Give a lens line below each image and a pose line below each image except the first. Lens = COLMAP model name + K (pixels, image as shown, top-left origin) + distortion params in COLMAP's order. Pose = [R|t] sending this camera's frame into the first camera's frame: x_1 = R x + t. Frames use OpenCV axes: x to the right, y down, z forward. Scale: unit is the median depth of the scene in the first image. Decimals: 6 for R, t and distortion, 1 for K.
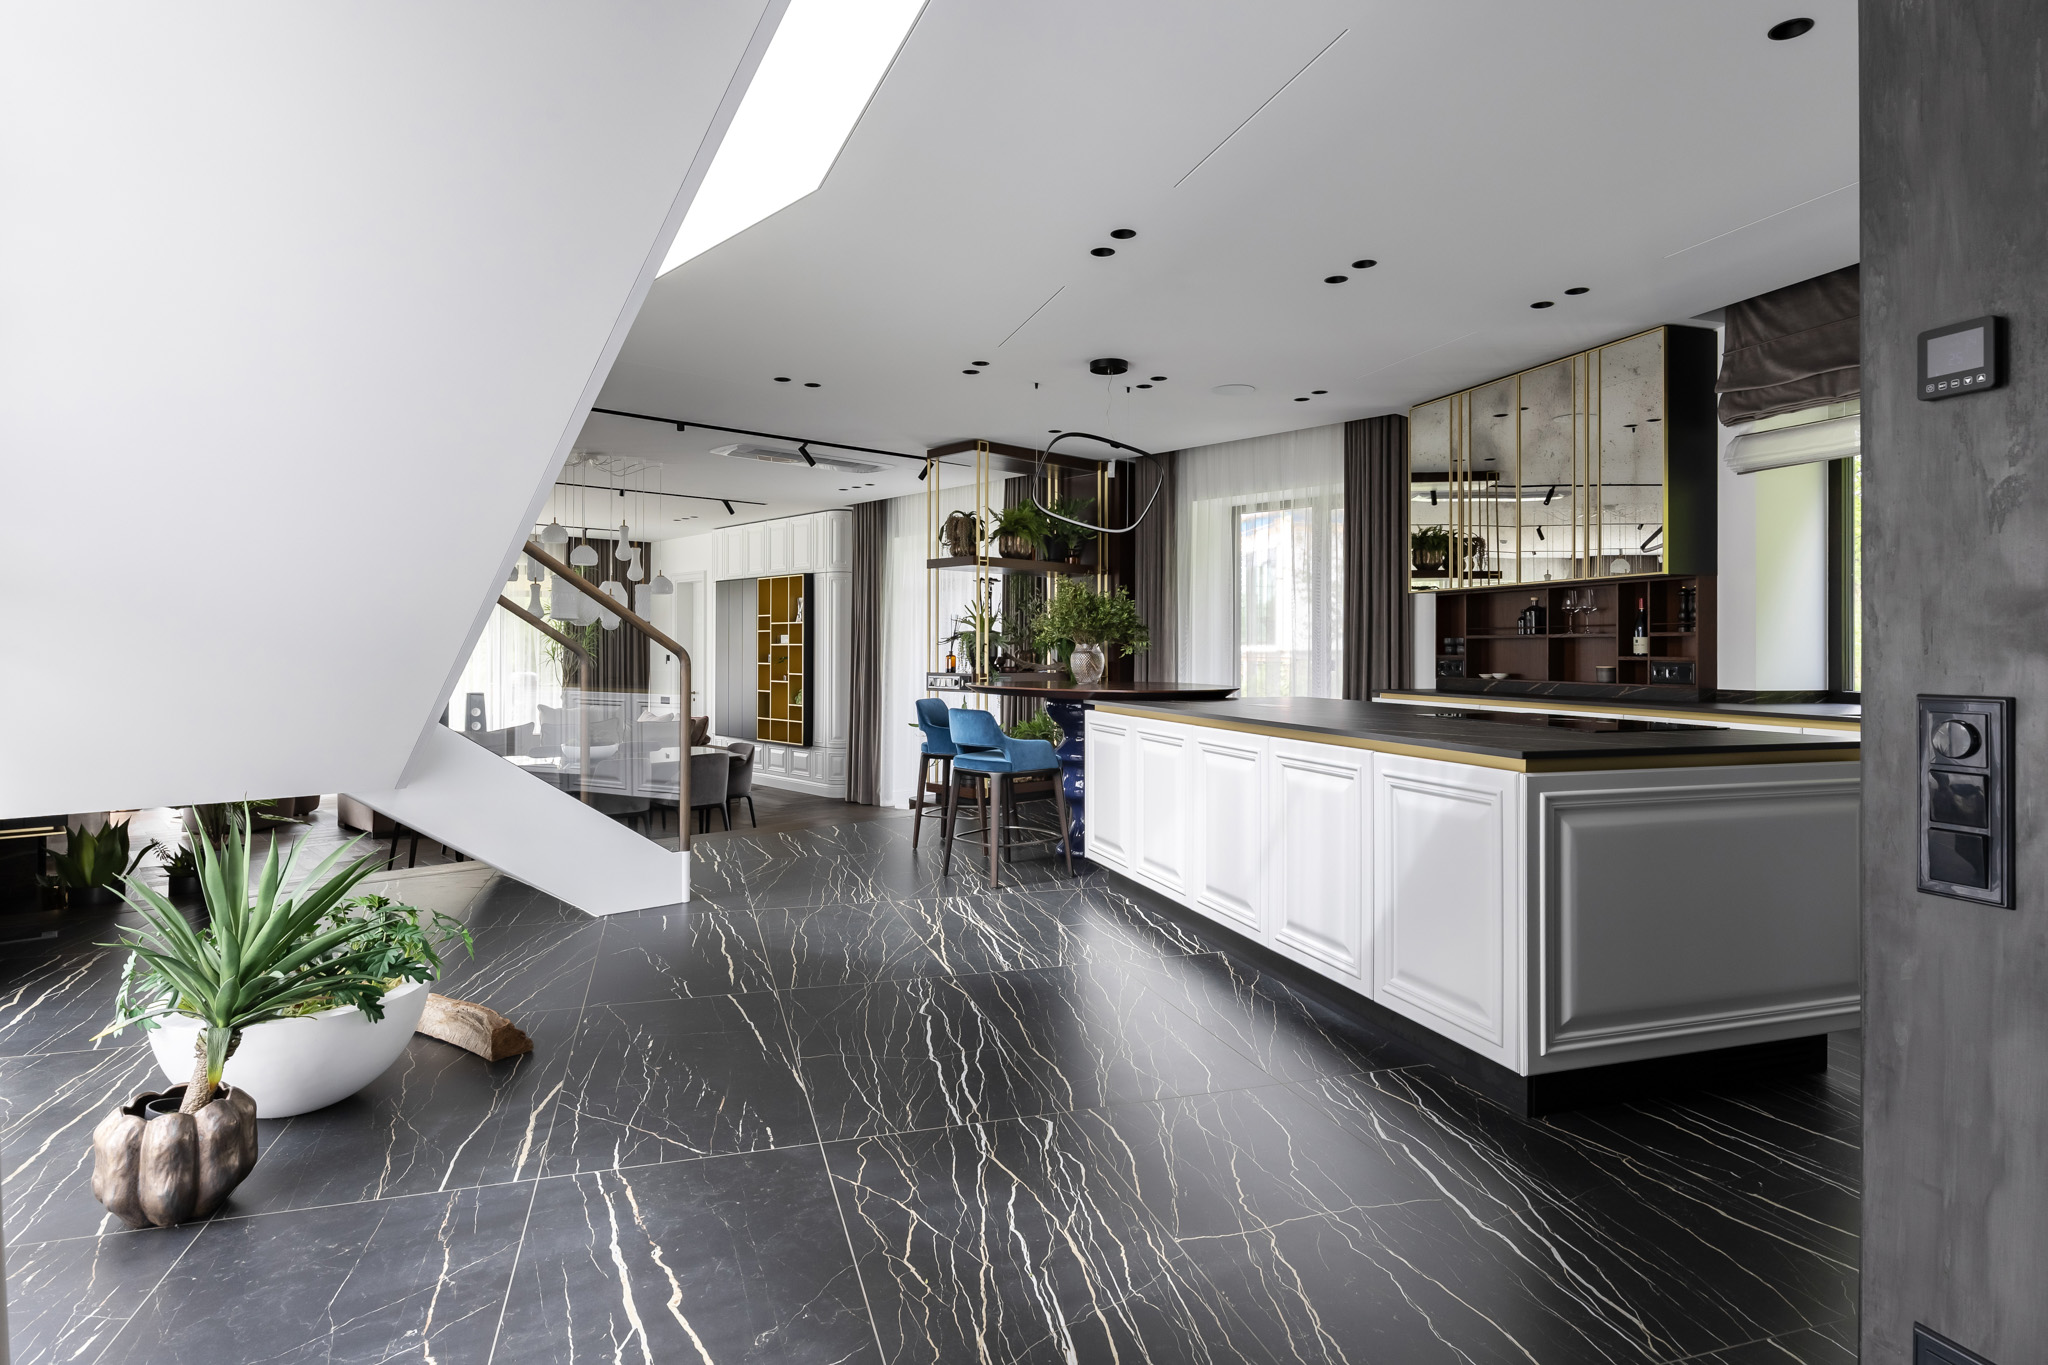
lens RADIAL K [[1121.8, 0, 1010.3], [0, 1121.8, 671.3], [0, 0, 1]] dist [0.000049, -0.001101]
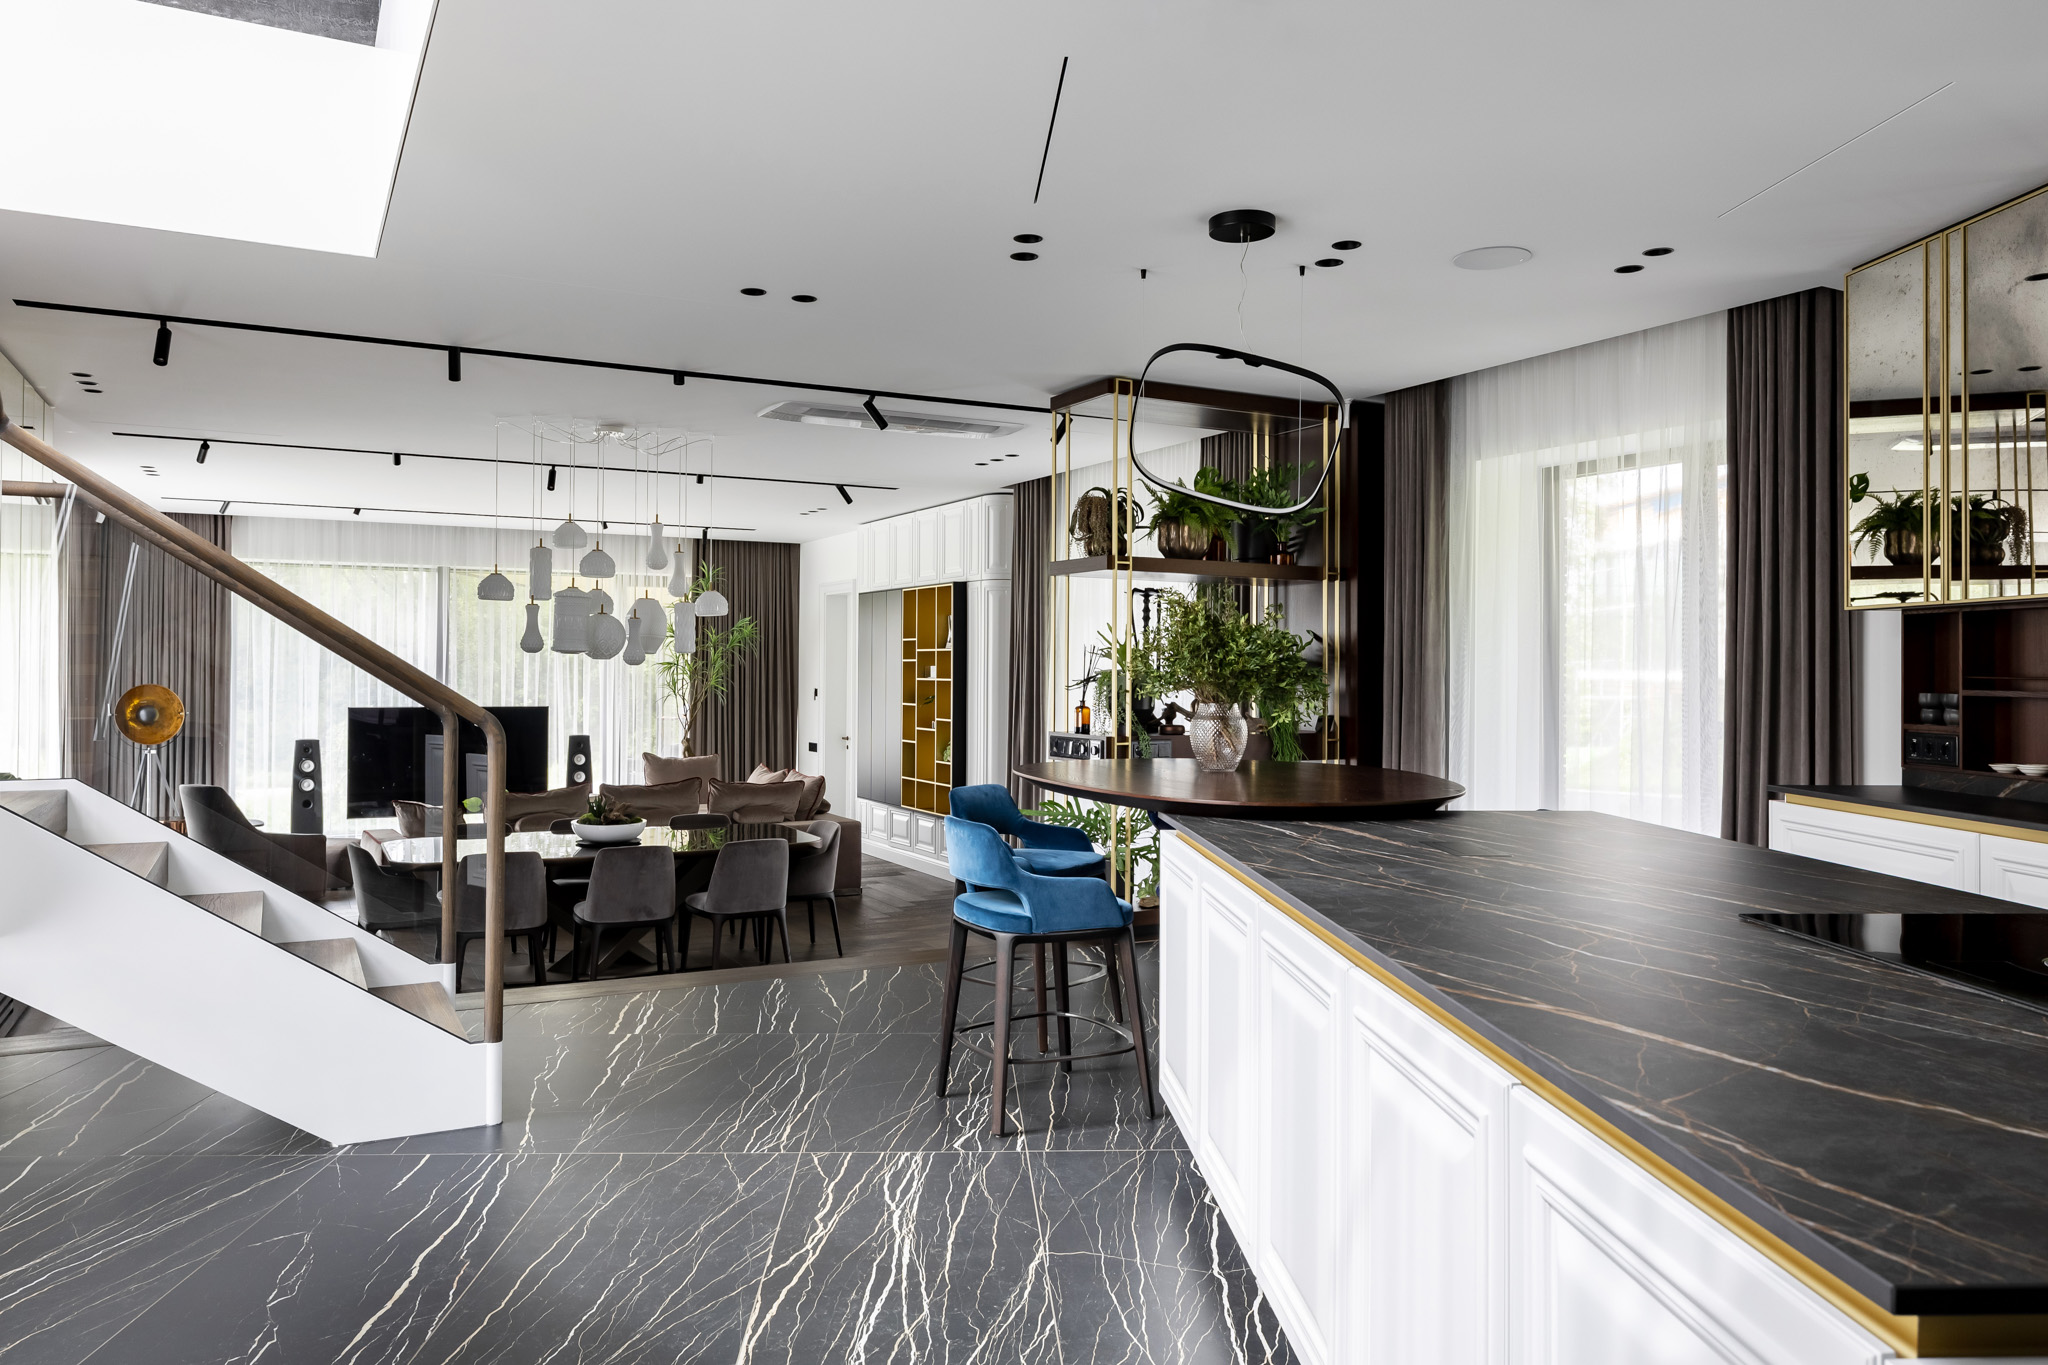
lens RADIAL K [[1353.1, 0, 1020.3], [0, 1353.1, 676.0], [0, 0, 1]] dist [-0.000894, -0.005077]
pose [[0.966059, 0.005217, -0.258268, 0.116491], [-0.008368, 0.999903, -0.011101, -0.022961], [0.258185, 0.012886, 0.966010, 0.220757]]
